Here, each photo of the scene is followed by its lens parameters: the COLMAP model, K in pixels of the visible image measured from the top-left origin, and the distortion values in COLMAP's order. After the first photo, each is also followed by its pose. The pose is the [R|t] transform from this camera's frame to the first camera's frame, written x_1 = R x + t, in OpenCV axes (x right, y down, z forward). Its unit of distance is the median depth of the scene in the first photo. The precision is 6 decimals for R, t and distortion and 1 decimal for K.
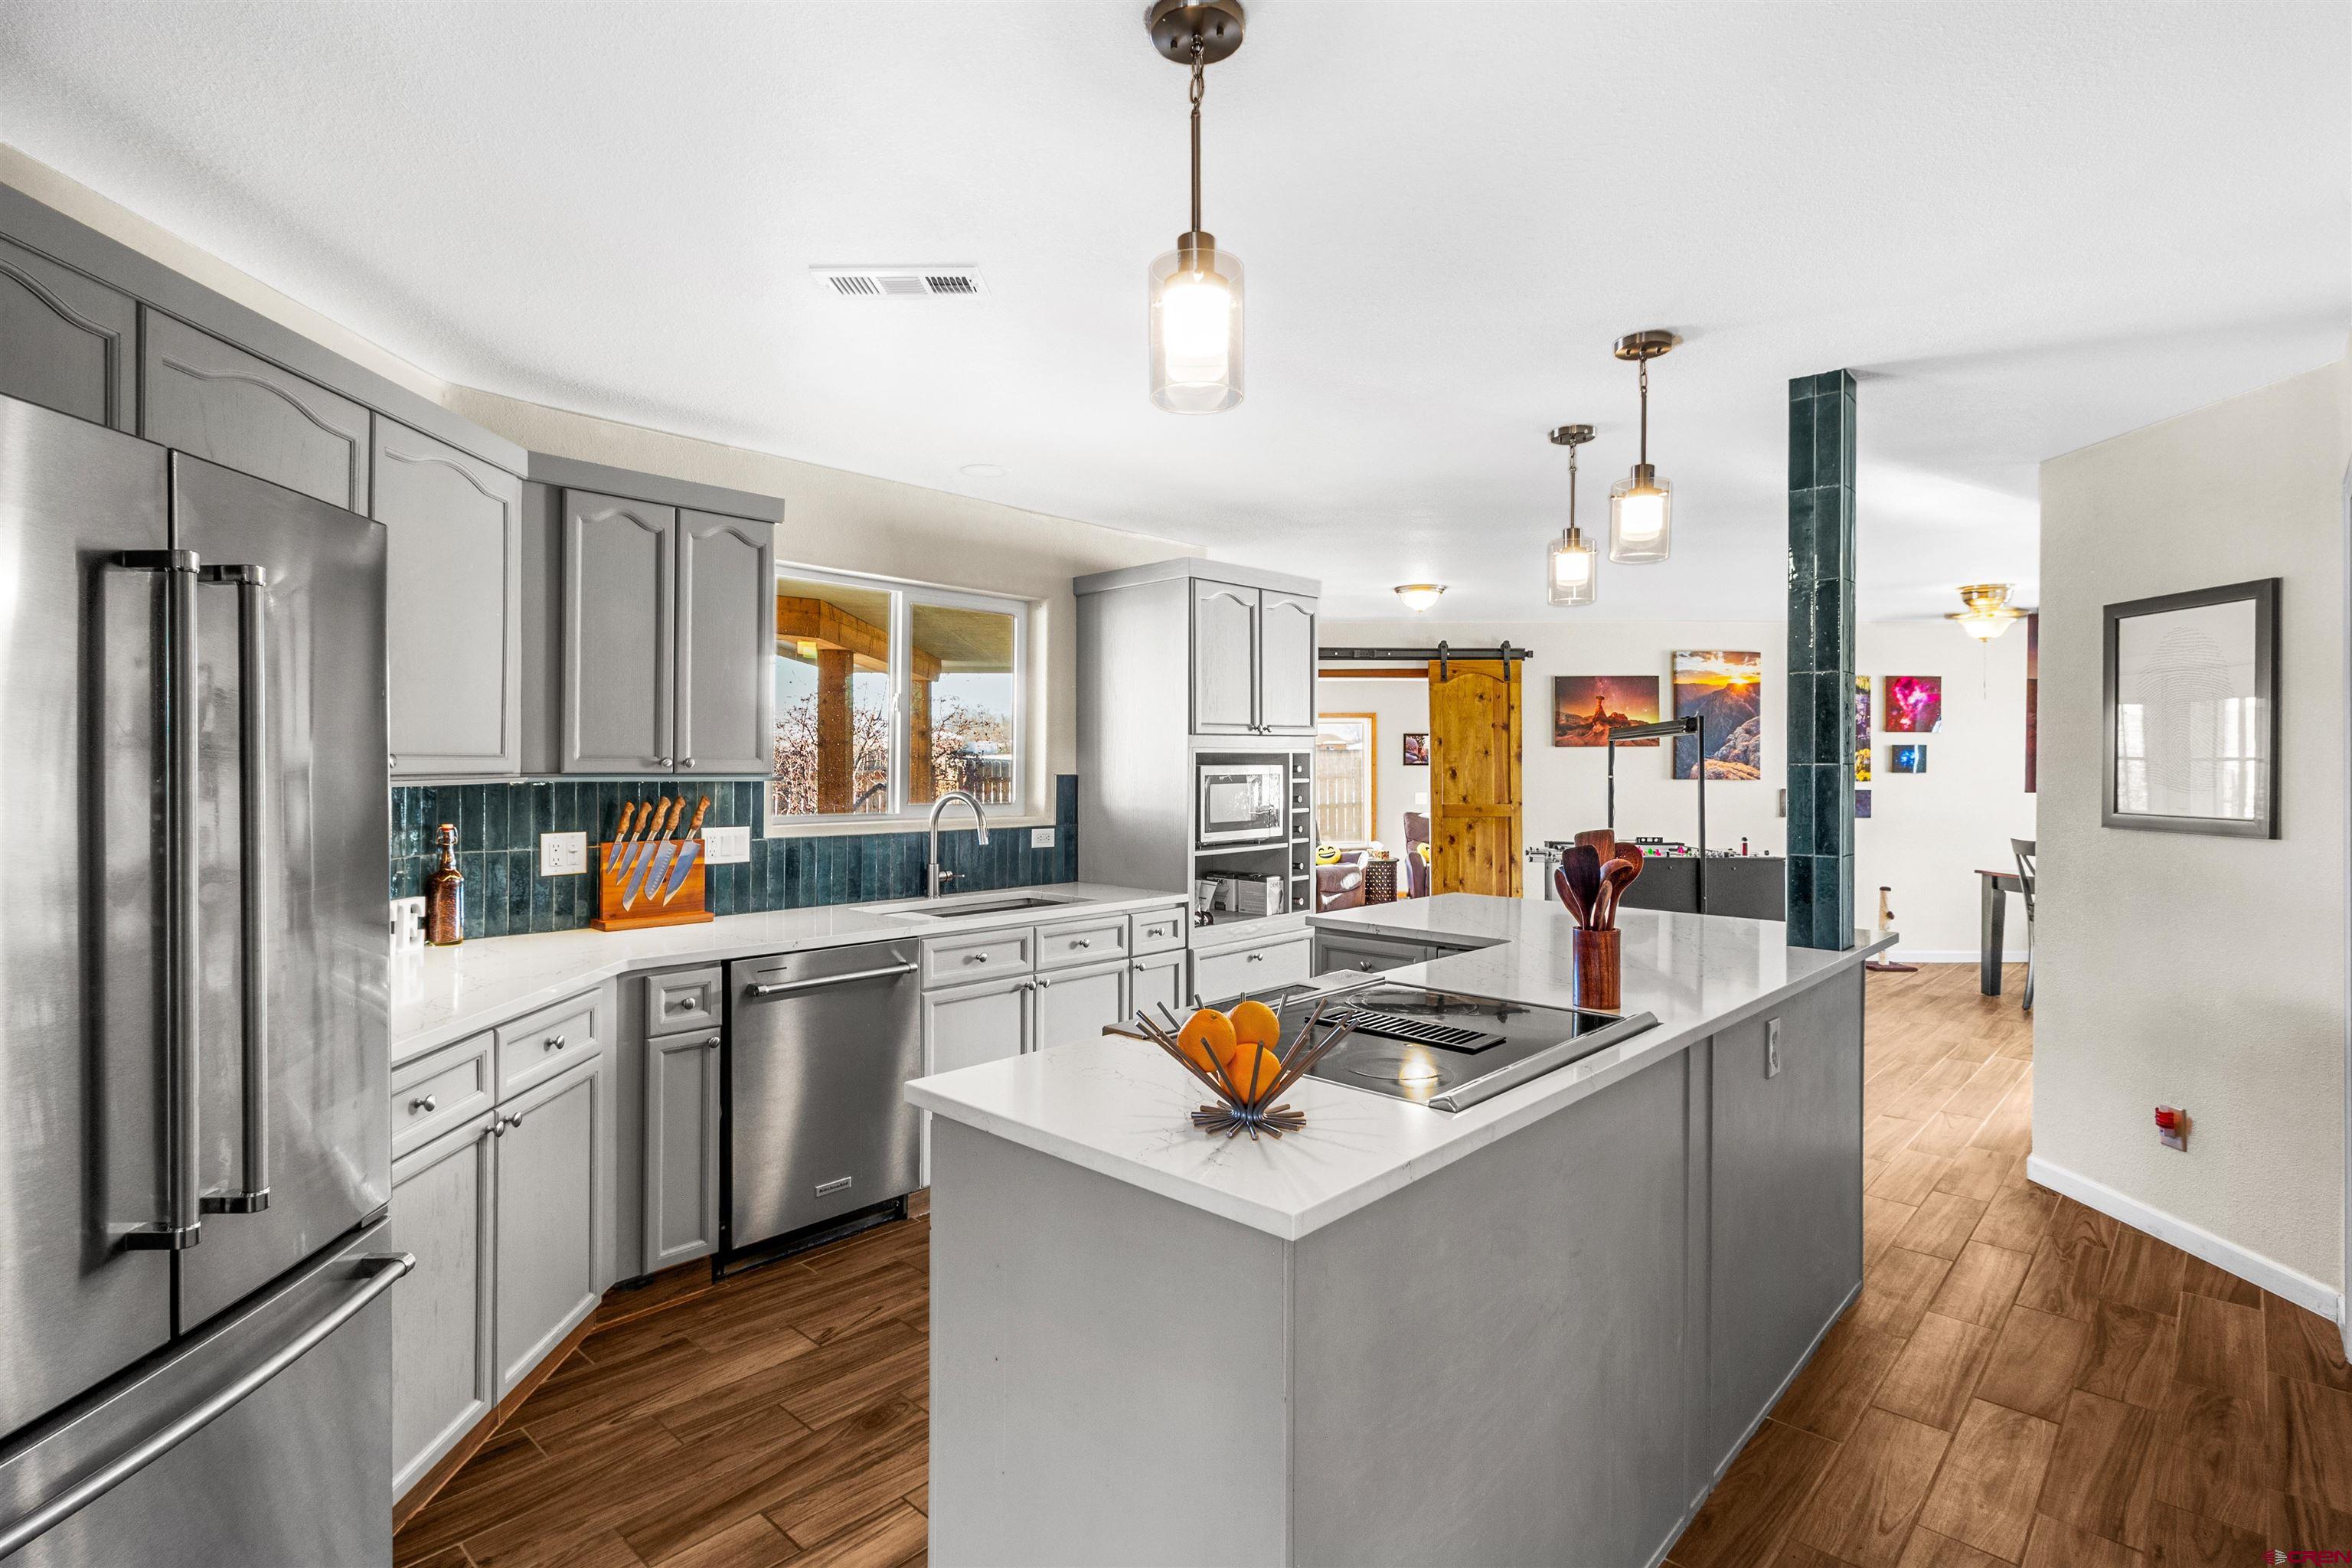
lens RADIAL K [[1107.9, 0, 1177.9], [0, 1107.9, 774.8], [0, 0, 1]] dist [0.002963, 0.000882]
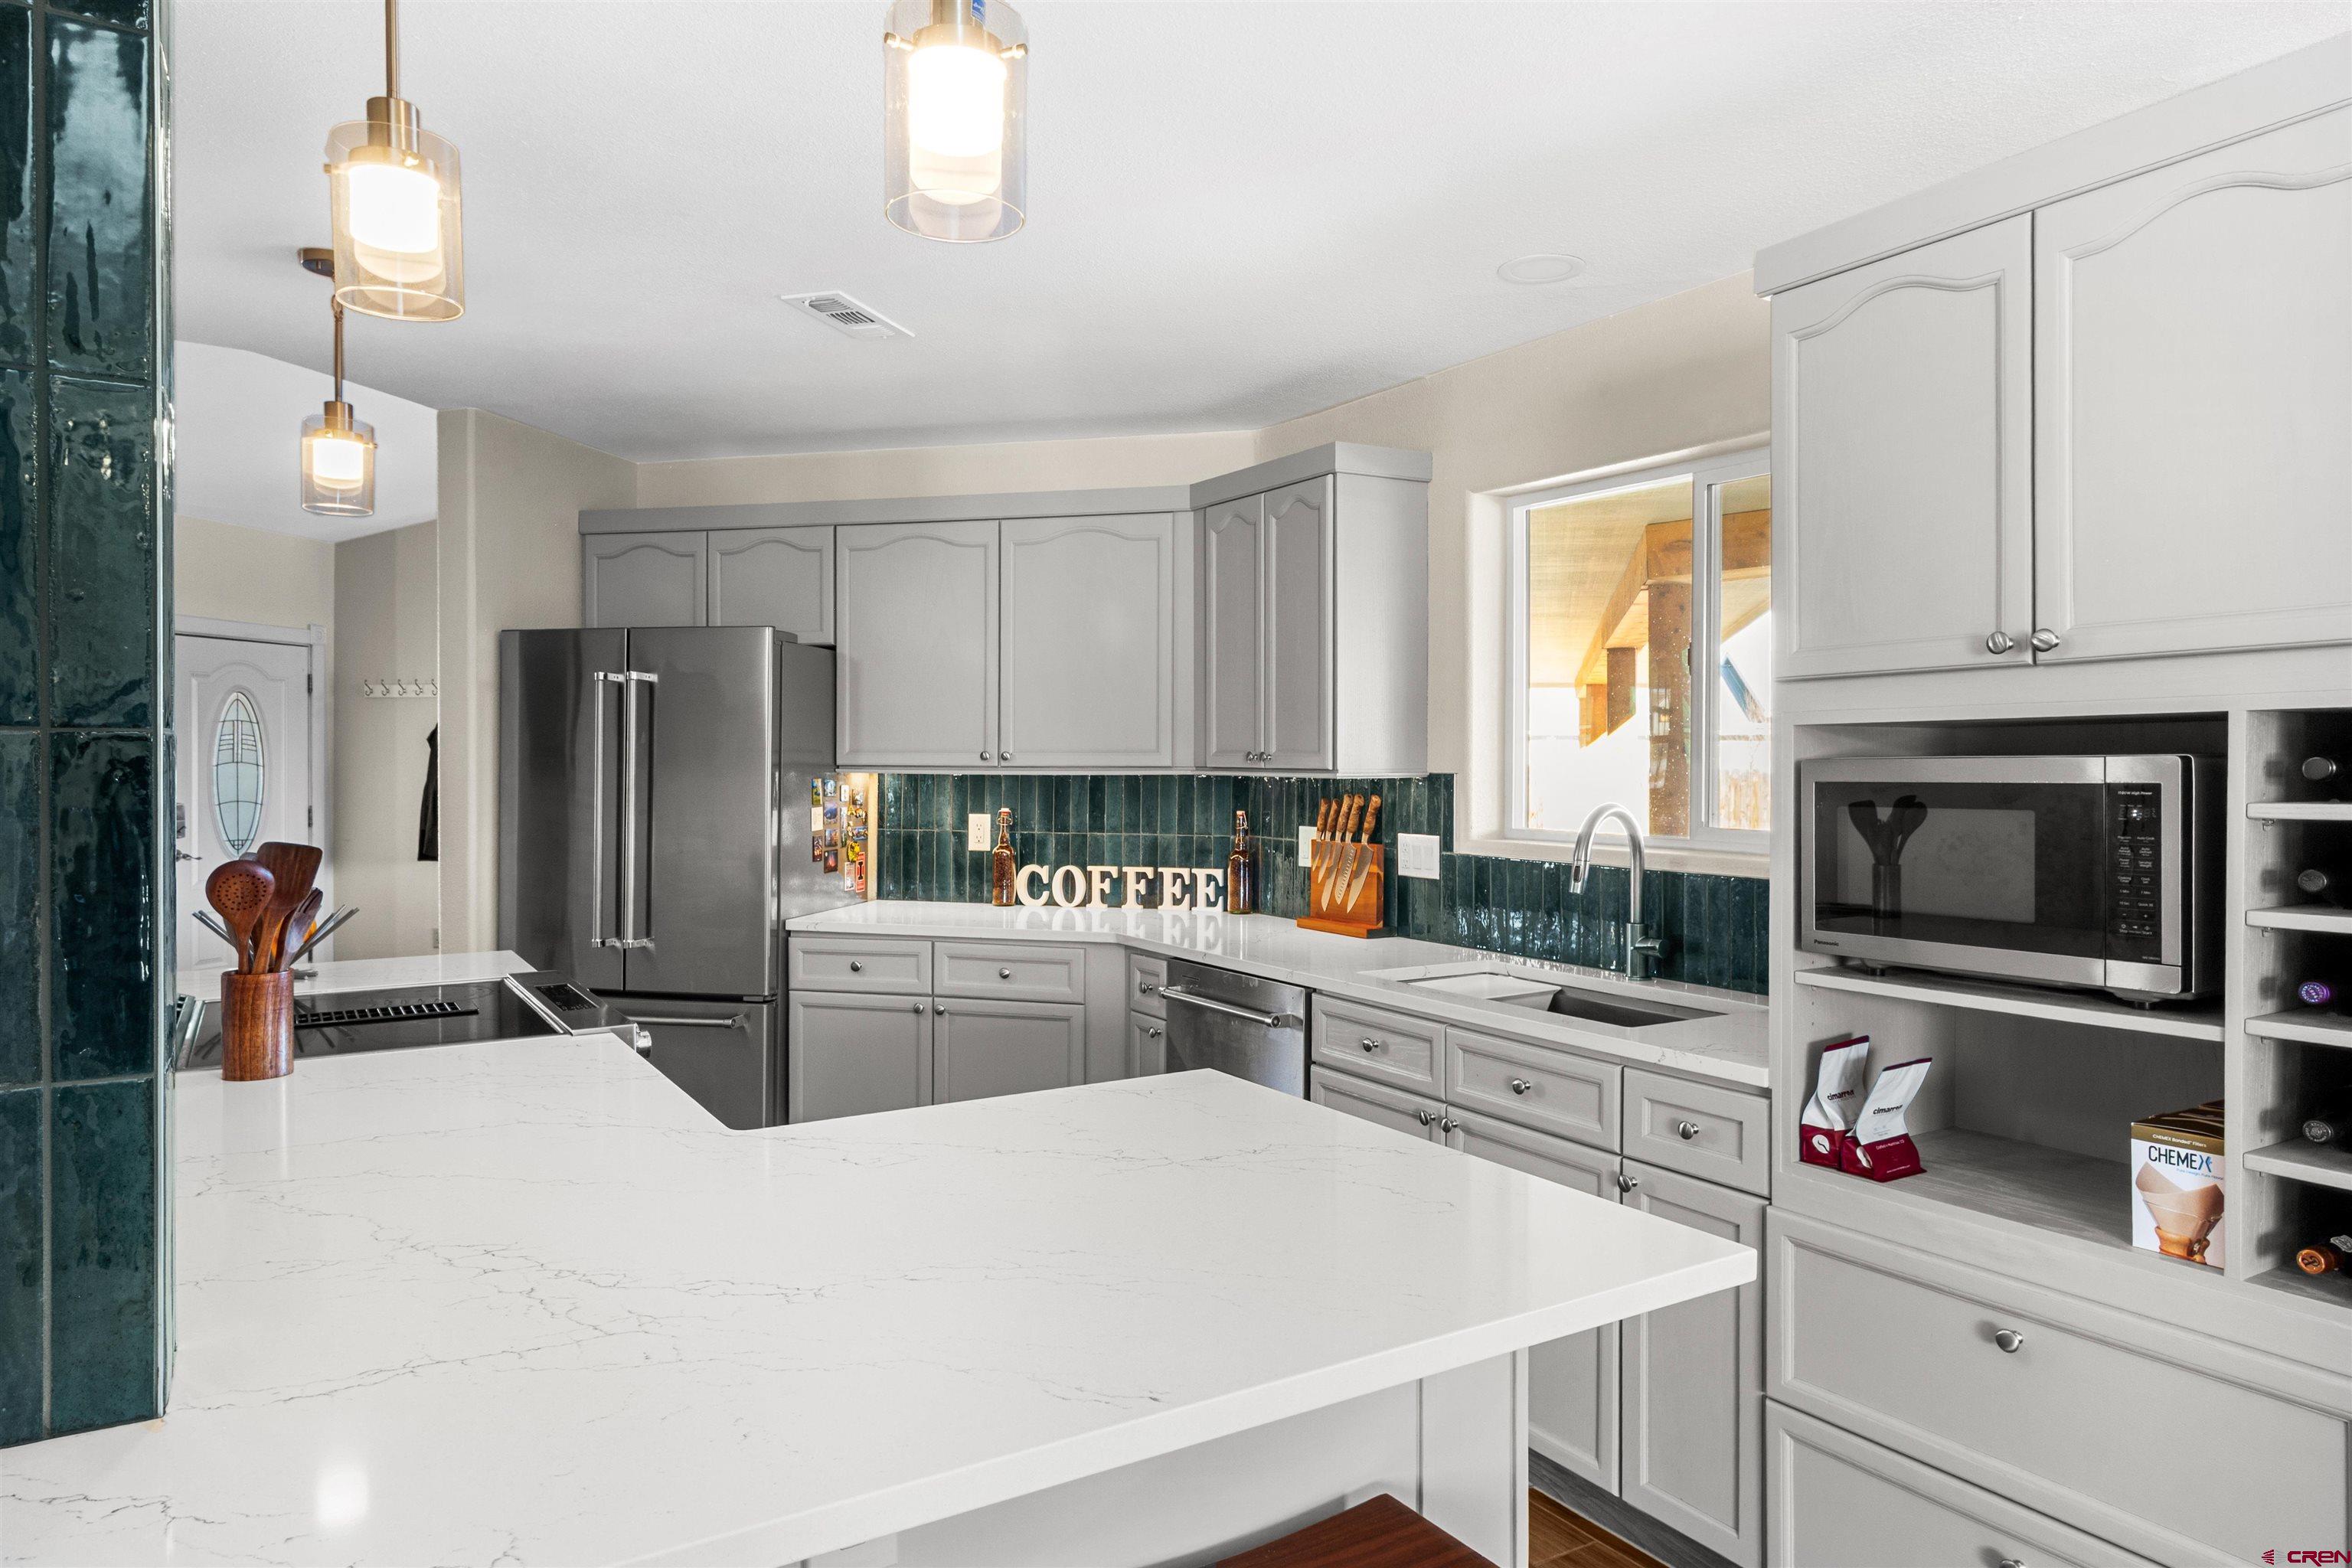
lens RADIAL K [[1418.2, 0, 1176.0], [0, 1418.2, 765.1], [0, 0, 1]] dist [-0.000638, -0.000052]
pose [[-0.235887, -0.000493, -0.971780, 0.726022], [-0.014974, 0.999883, 0.003128, -0.005991], [0.971665, 0.015289, -0.235867, 1.152655]]
